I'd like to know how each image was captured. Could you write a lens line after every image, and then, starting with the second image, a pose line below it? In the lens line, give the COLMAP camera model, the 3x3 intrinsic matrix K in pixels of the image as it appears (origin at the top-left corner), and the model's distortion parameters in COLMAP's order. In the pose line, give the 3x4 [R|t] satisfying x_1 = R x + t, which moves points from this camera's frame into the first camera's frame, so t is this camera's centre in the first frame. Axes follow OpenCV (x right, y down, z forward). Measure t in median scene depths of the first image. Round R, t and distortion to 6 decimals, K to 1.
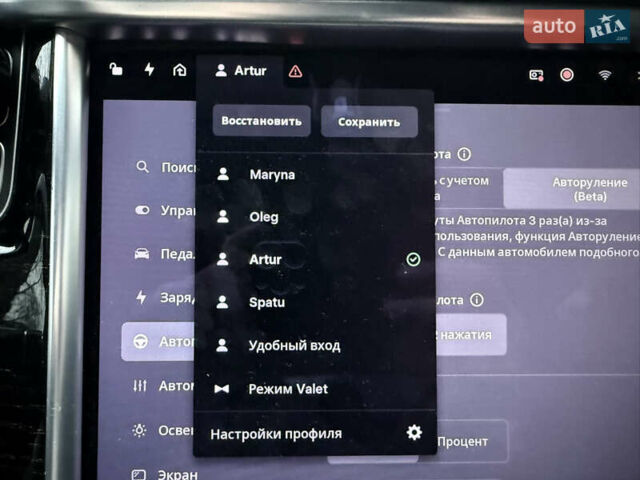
lens RADIAL K [[453.3, 0, 322.2], [0, 453.3, 241.9], [0, 0, 1]] dist [0.032784, -0.039502]
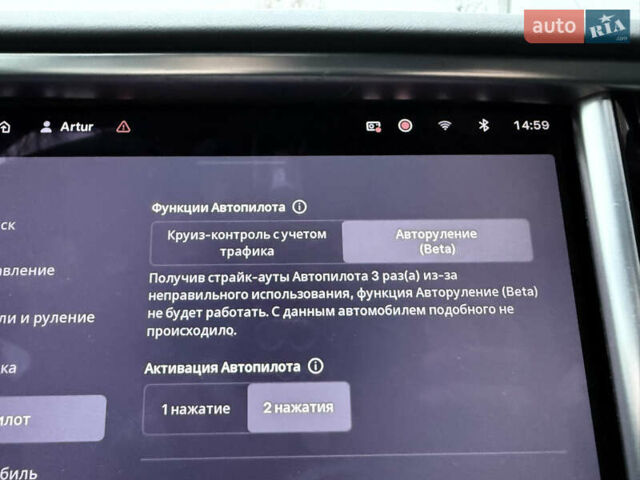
lens RADIAL K [[453.3, 0, 315.6], [0, 453.3, 238.9], [0, 0, 1]] dist [0.032784, -0.039502]
pose [[0.999826, -0.018583, -0.001511, 0.344509], [0.018104, 0.987025, -0.159542, 0.023626], [0.004456, 0.159487, 0.987190, 0.080861]]
